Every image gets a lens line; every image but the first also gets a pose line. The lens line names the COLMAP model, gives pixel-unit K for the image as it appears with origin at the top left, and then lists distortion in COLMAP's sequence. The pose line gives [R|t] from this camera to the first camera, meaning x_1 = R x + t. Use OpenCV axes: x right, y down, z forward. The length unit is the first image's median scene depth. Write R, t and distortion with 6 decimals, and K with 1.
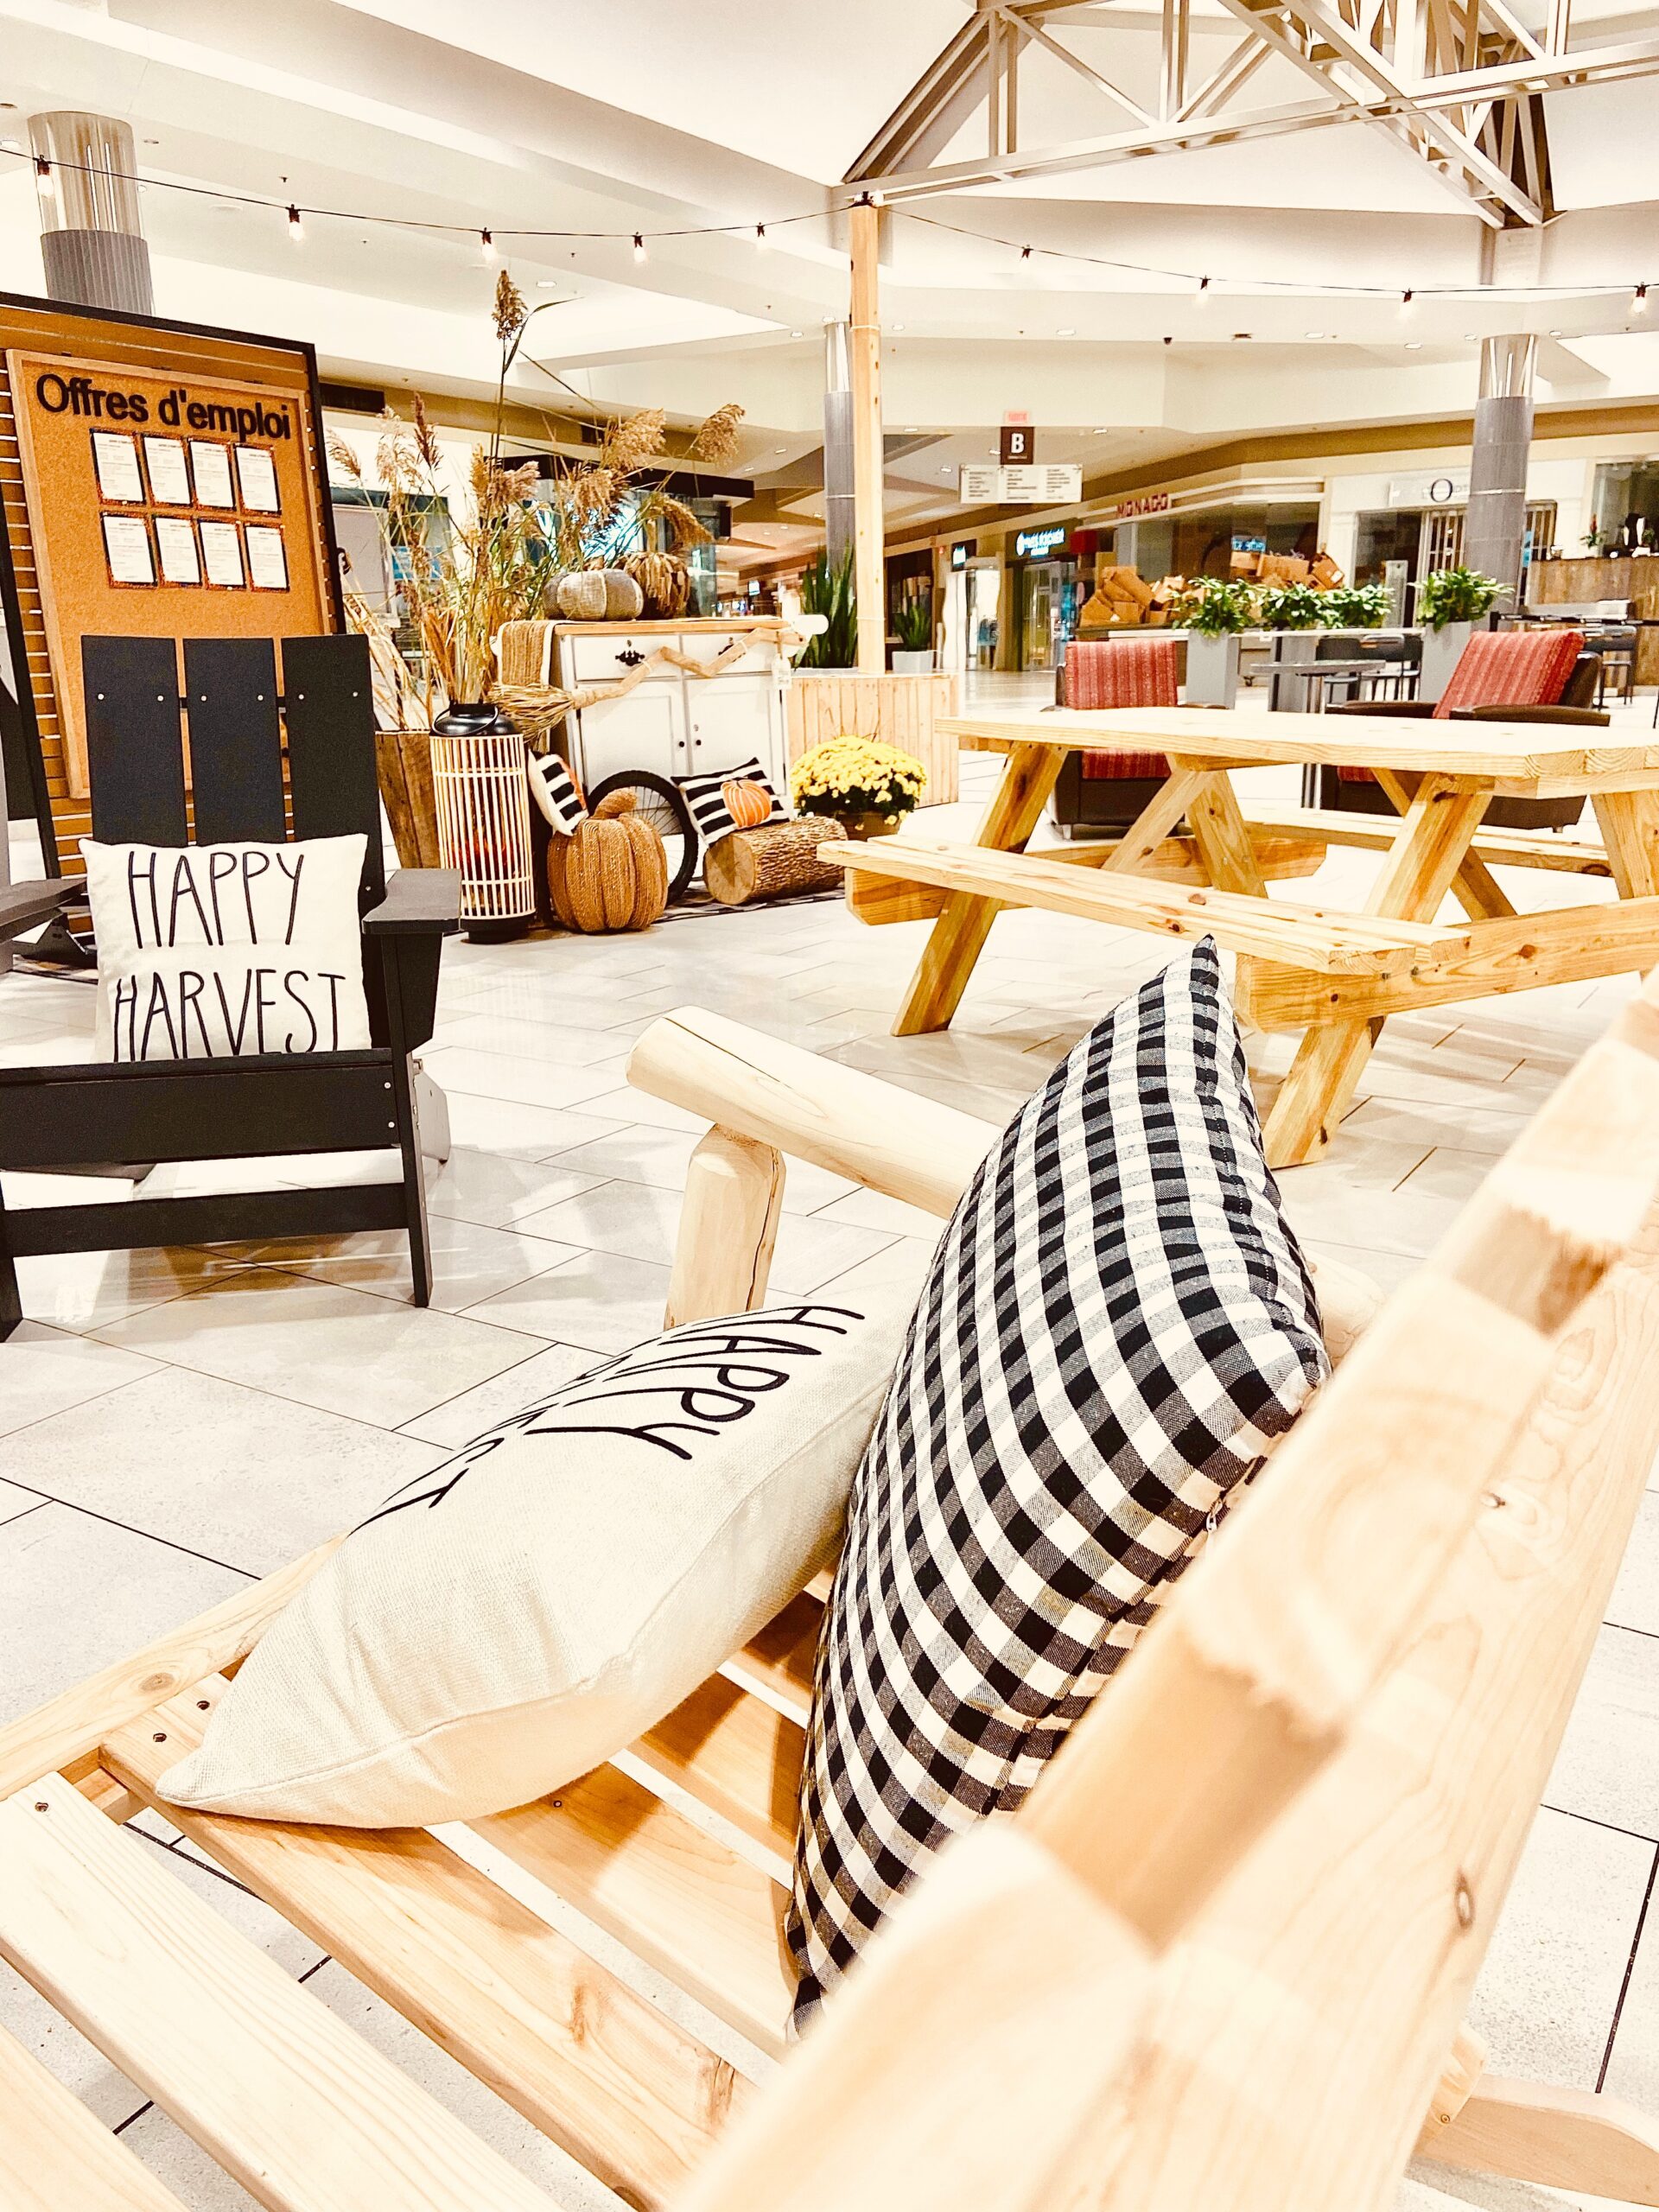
lens RADIAL K [[1697.6, 0, 846.1], [0, 1697.6, 1112.1], [0, 0, 1]] dist [0.101395, -0.002607]
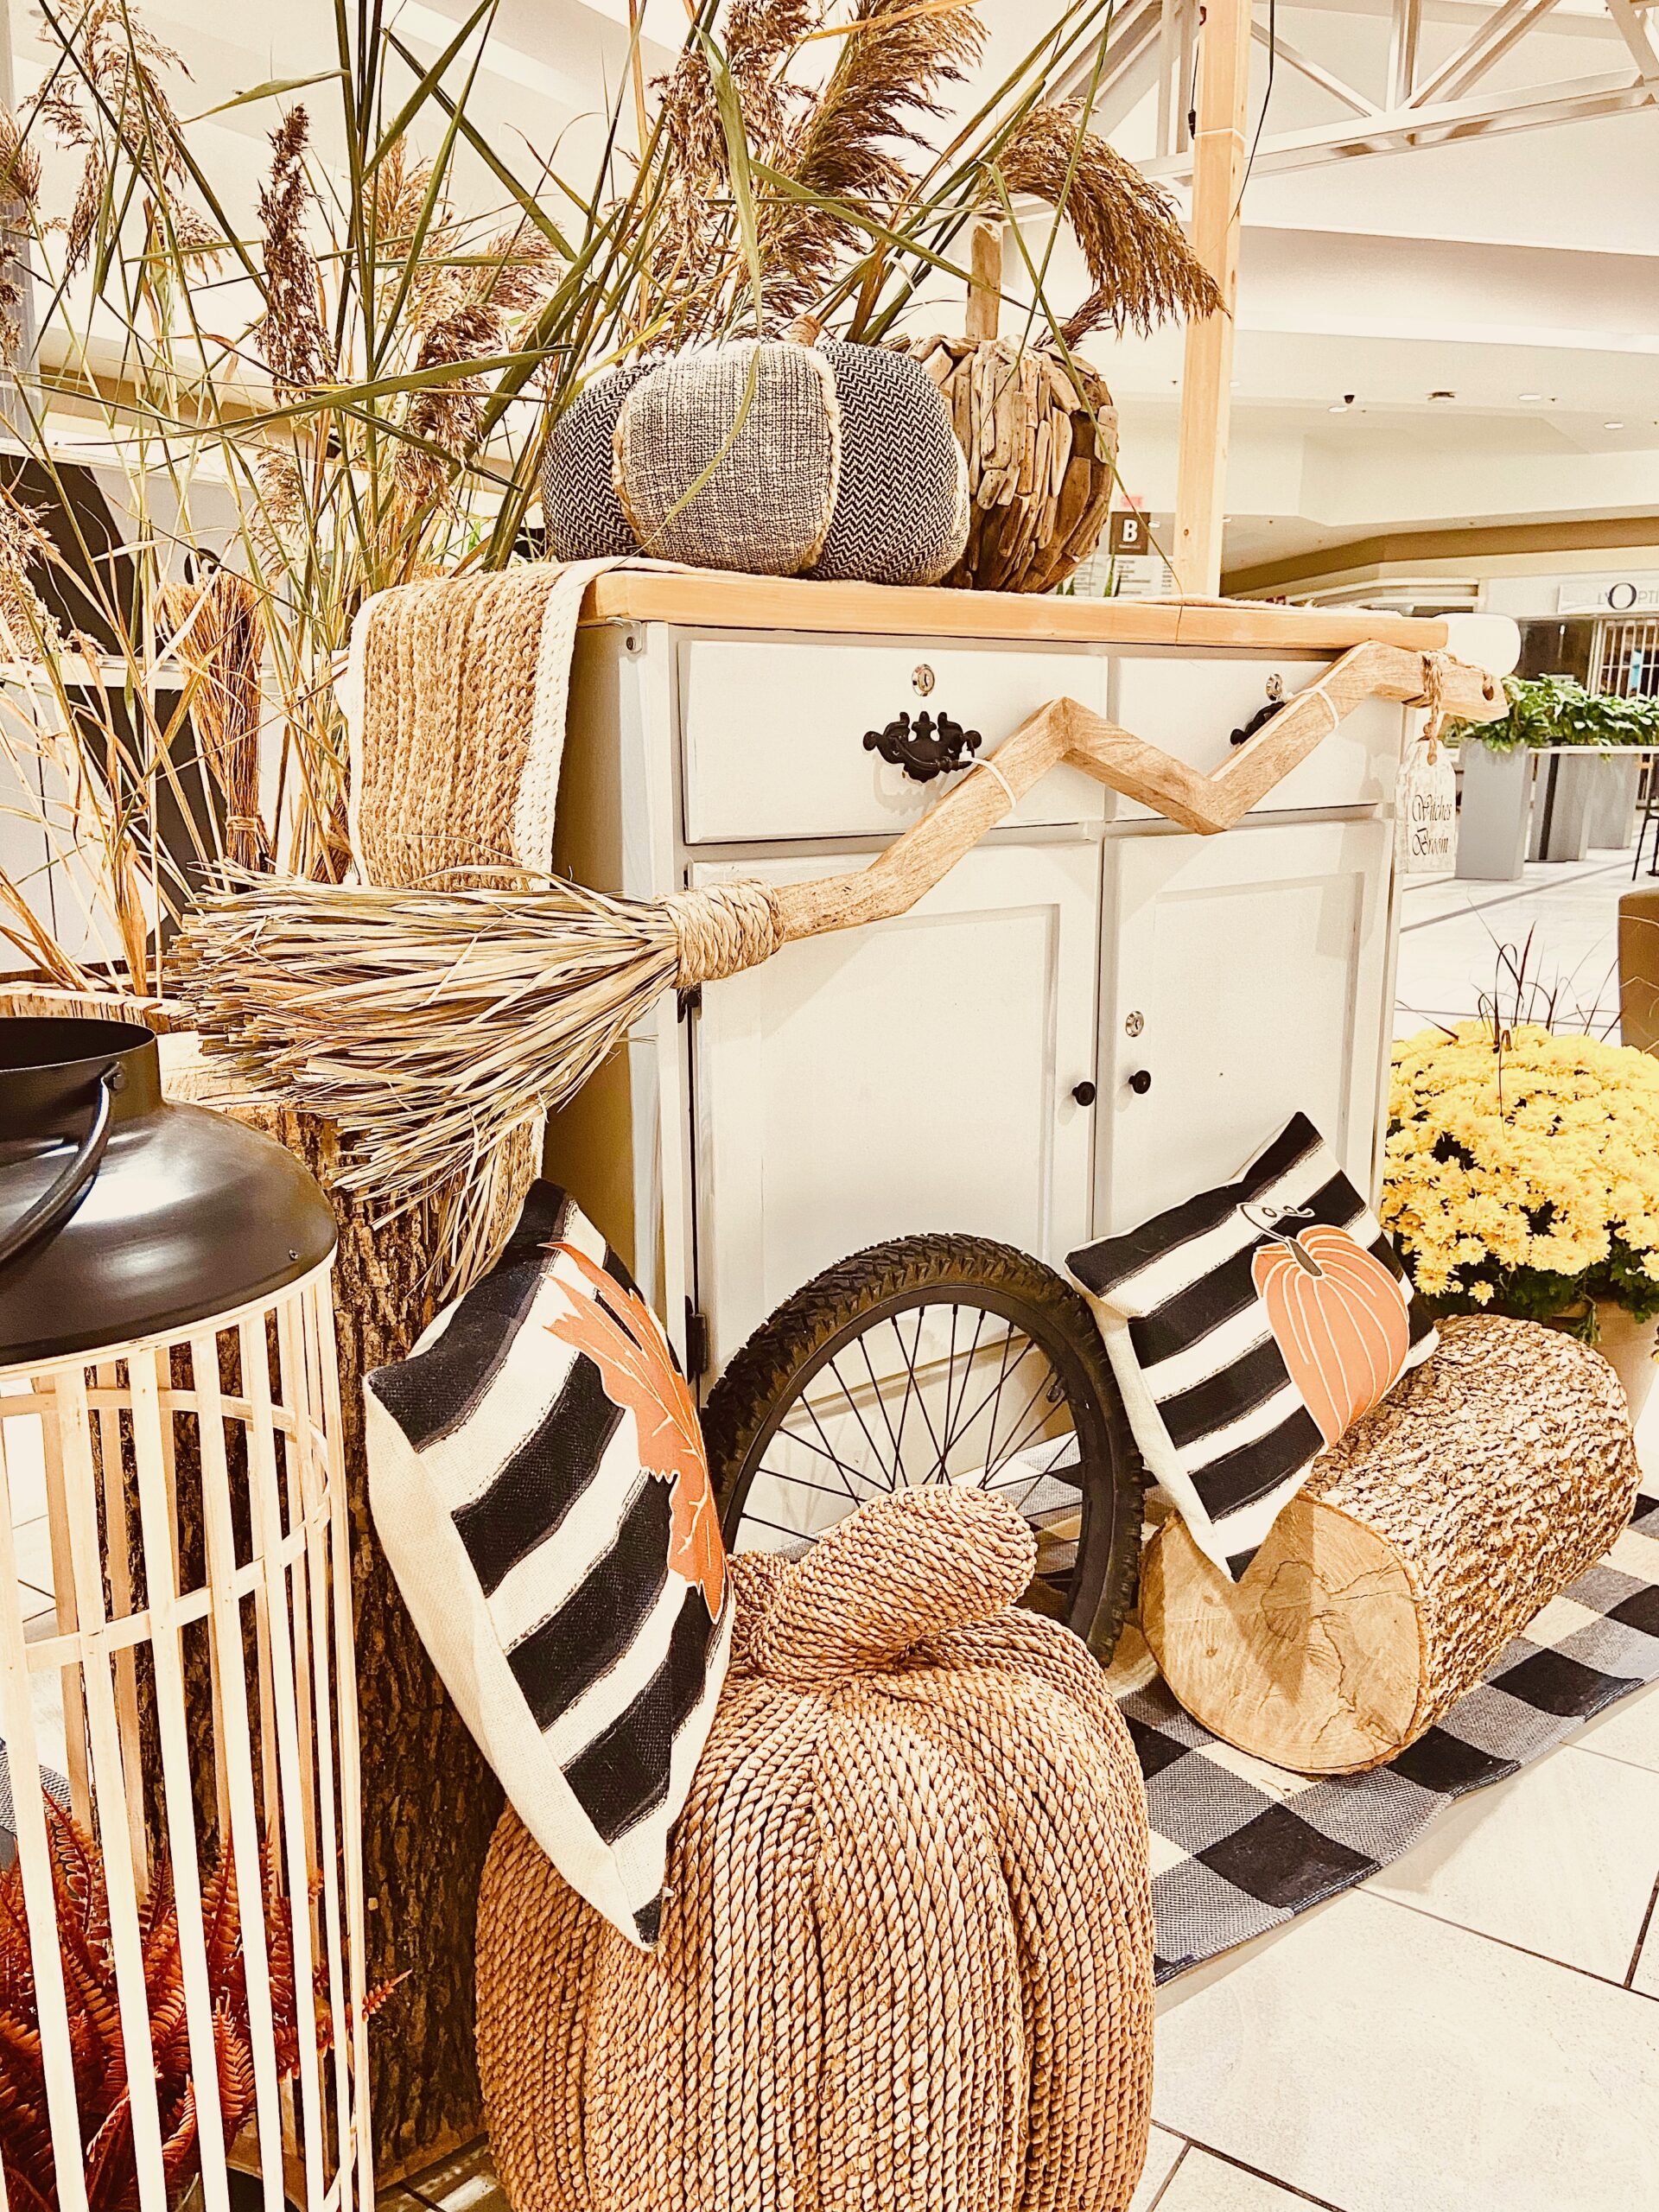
lens RADIAL K [[1697.6, 0, 822.7], [0, 1697.6, 1100.1], [0, 0, 1]] dist [0.101395, -0.002607]
pose [[0.999282, 0.031184, -0.021506, -0.130142], [-0.032565, 0.997210, -0.067177, -0.199502], [0.019351, 0.067829, 0.997509, 0.765260]]
